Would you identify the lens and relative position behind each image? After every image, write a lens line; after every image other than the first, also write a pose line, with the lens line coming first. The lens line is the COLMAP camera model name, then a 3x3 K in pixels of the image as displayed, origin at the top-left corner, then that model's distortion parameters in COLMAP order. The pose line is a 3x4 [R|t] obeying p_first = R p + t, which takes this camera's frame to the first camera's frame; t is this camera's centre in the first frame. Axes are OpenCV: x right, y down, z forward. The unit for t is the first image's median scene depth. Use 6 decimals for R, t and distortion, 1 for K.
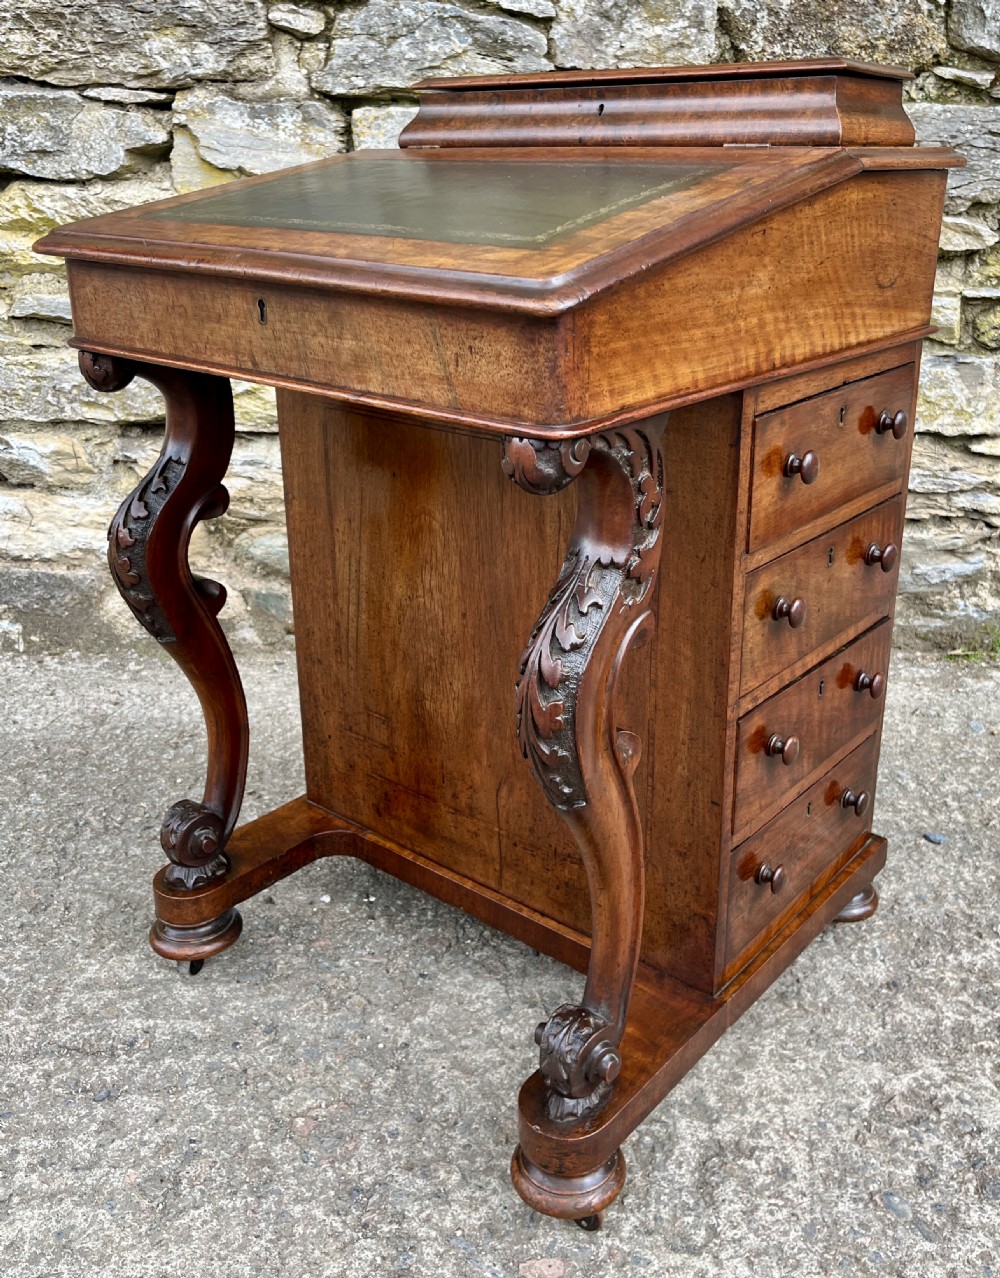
lens RADIAL K [[1191.6, 0, 523.8], [0, 1191.6, 578.4], [0, 0, 1]] dist [0.018185, 0.000000]
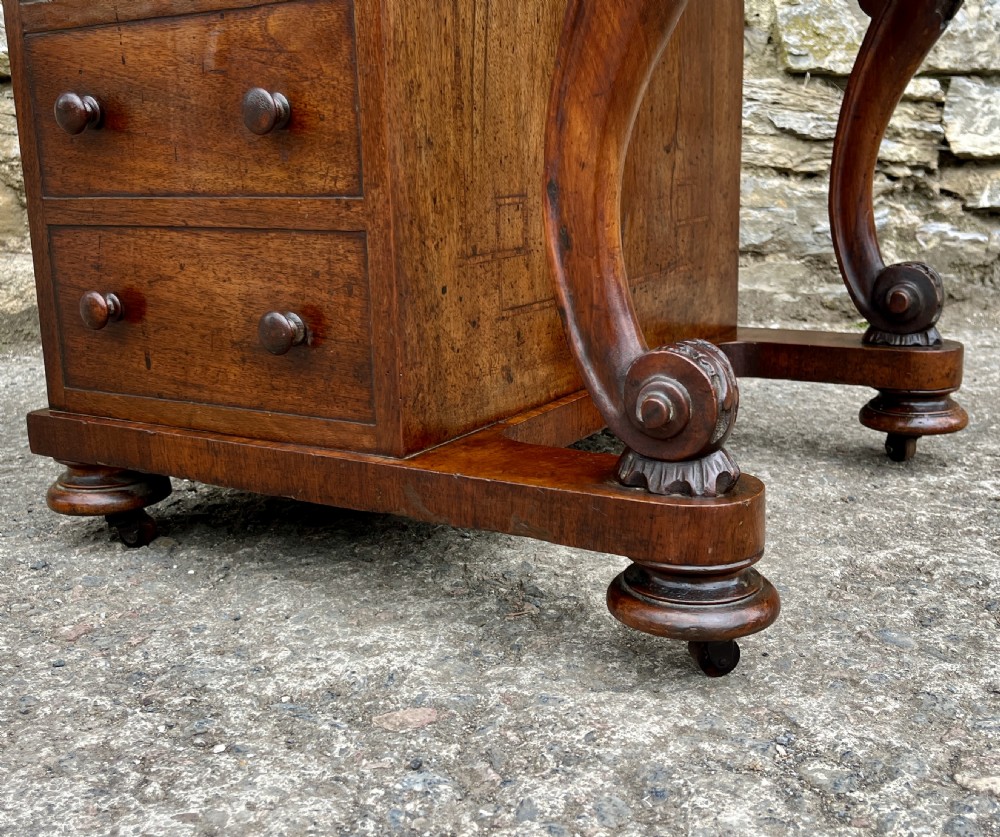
lens RADIAL K [[1162.3, 0, 508.1], [0, 1162.3, 410.6], [0, 0, 1]] dist [0.019507, 0.000000]
pose [[0.995762, -0.035484, 0.084851, 0.016932], [0.045429, 0.991937, -0.118311, 0.349030], [-0.079969, 0.121664, 0.989345, 0.230826]]
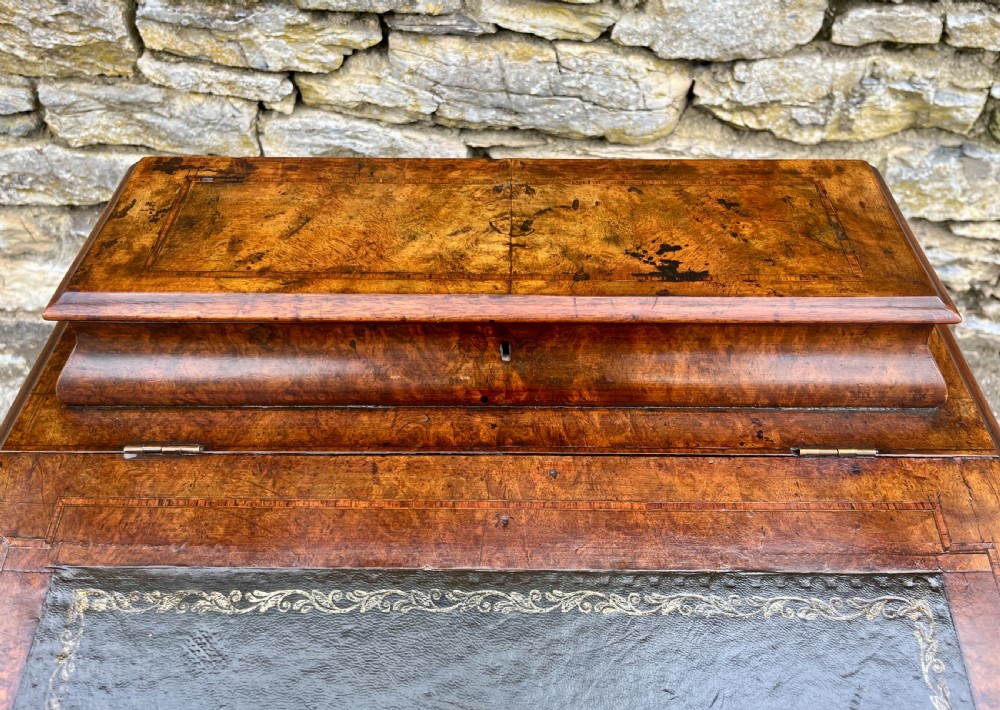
lens RADIAL K [[811.6, 0, 510.4], [0, 811.6, 312.2], [0, 0, 1]] dist [0.033980, -0.046037]
pose [[0.999973, 0.001601, 0.007116, 0.016169], [-0.004596, 0.895868, 0.444296, -0.509465], [-0.005664, -0.444317, 0.895852, 0.564044]]
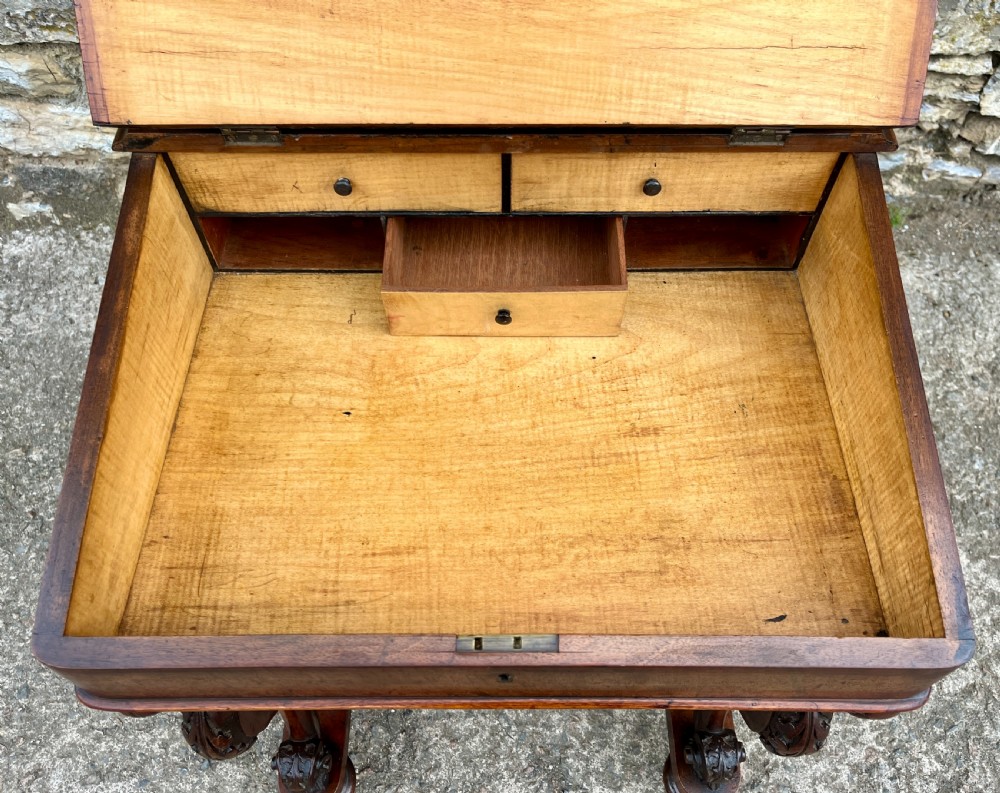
lens RADIAL K [[823.4, 0, 502.1], [0, 823.4, 404.7], [0, 0, 1]] dist [0.074966, -0.114695]
pose [[0.999942, -0.005245, 0.009432, 0.005035], [-0.001582, 0.793258, 0.608884, -0.465707], [-0.010675, -0.608863, 0.793203, 0.385102]]
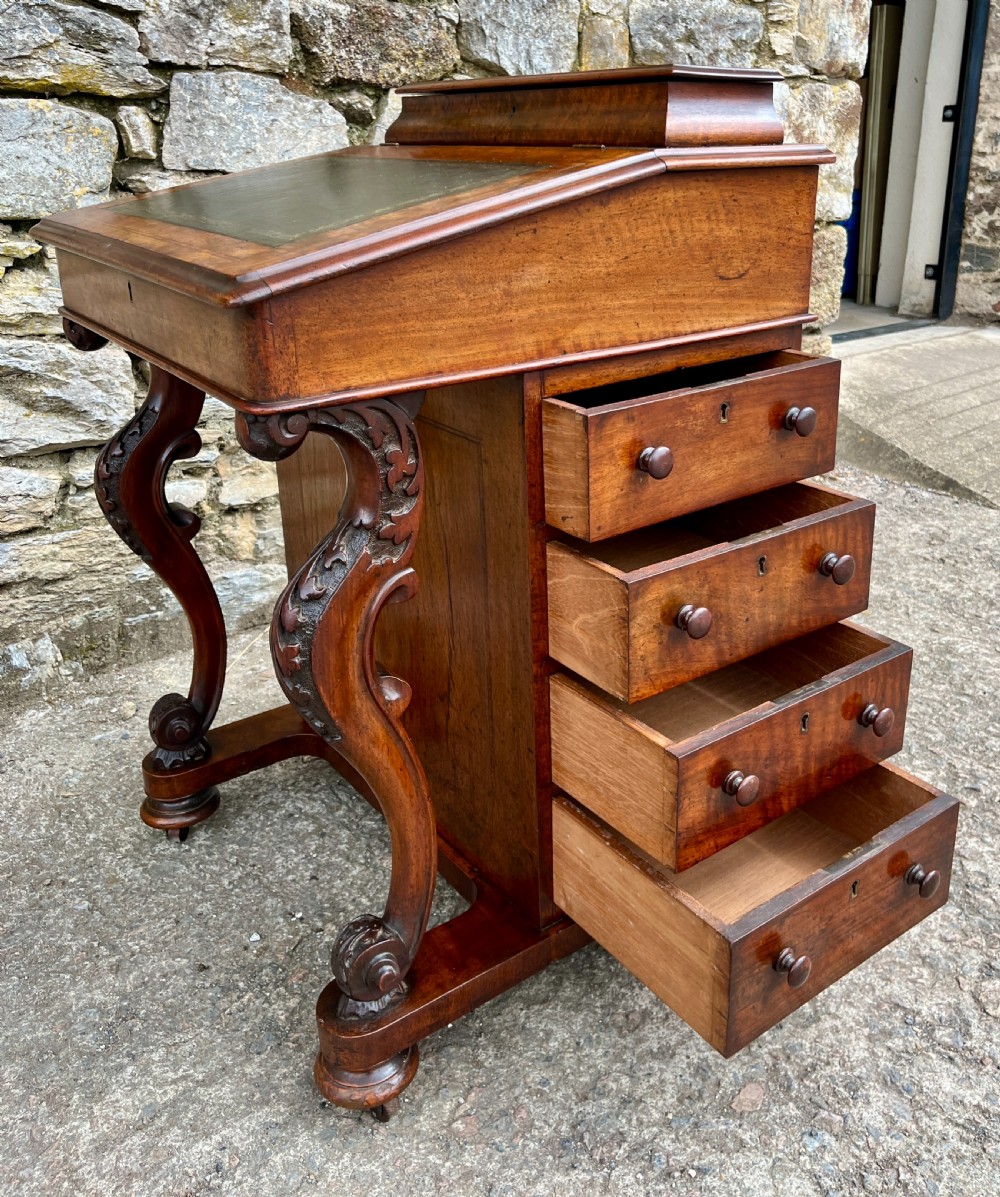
lens RADIAL K [[1074.2, 0, 541.9], [0, 1074.2, 491.8], [0, 0, 1]] dist [0.084769, -0.125157]
pose [[0.757682, -0.209866, 0.617960, -0.484048], [0.224675, 0.972884, 0.054928, -0.074655], [-0.612731, 0.097222, 0.784289, 0.166922]]
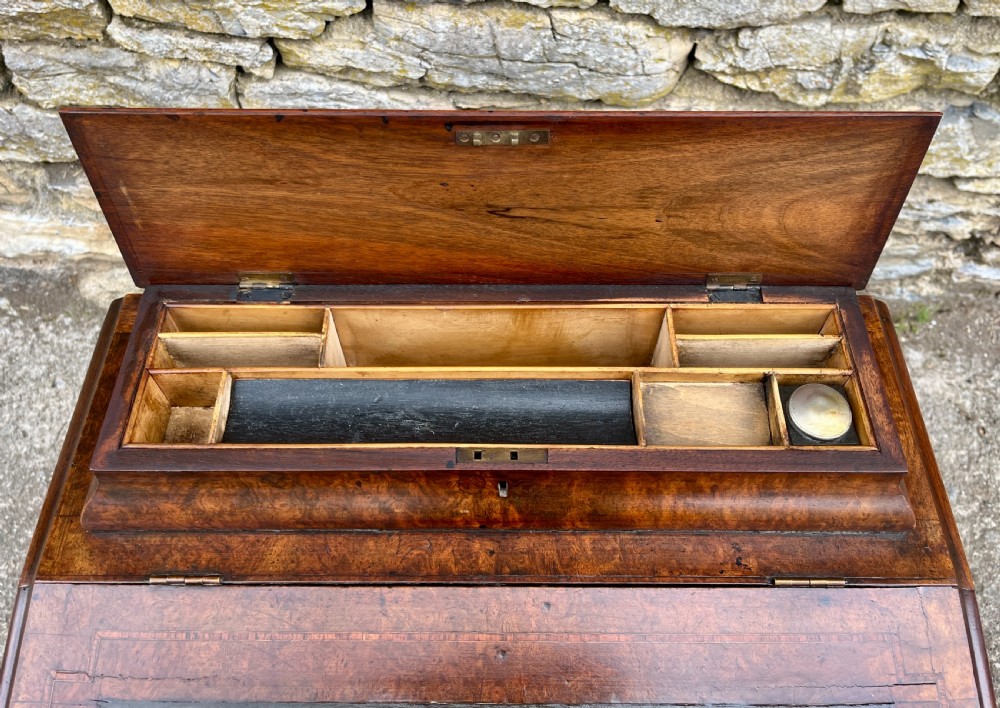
lens RADIAL K [[846.2, 0, 501.4], [0, 846.2, 292.9], [0, 0, 1]] dist [0.036464, -0.050148]
pose [[0.999933, 0.000303, 0.011552, 0.011368], [-0.006962, 0.813722, 0.581213, -0.636848], [-0.009224, -0.581255, 0.813670, 0.606826]]
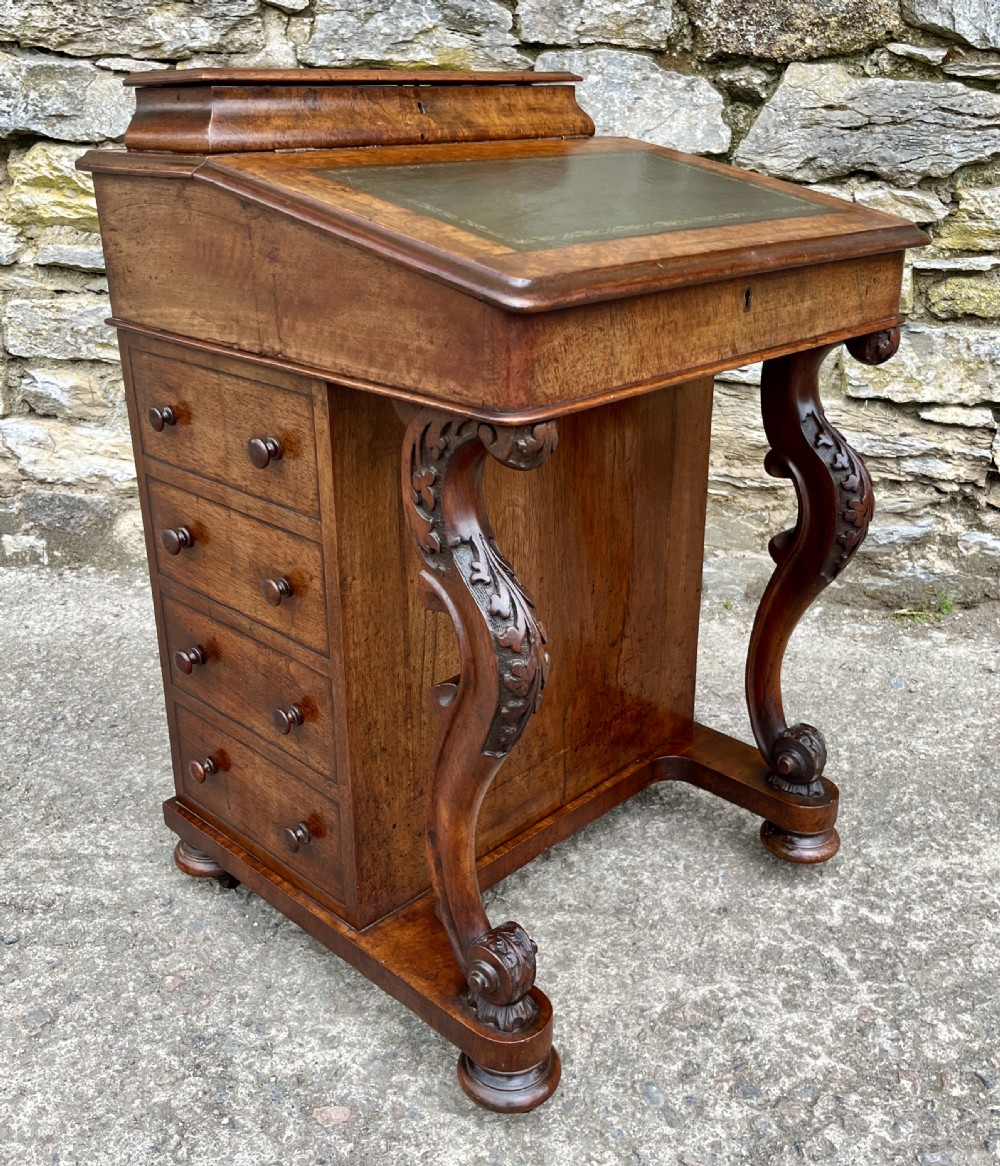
lens RADIAL K [[1179.4, 0, 515.1], [0, 1179.4, 558.3], [0, 0, 1]] dist [0.020753, 0.000000]
pose [[0.993182, 0.050703, -0.104972, 0.208214], [-0.046513, 0.998035, 0.041990, -0.018322], [0.106894, -0.036821, 0.993588, -0.083807]]
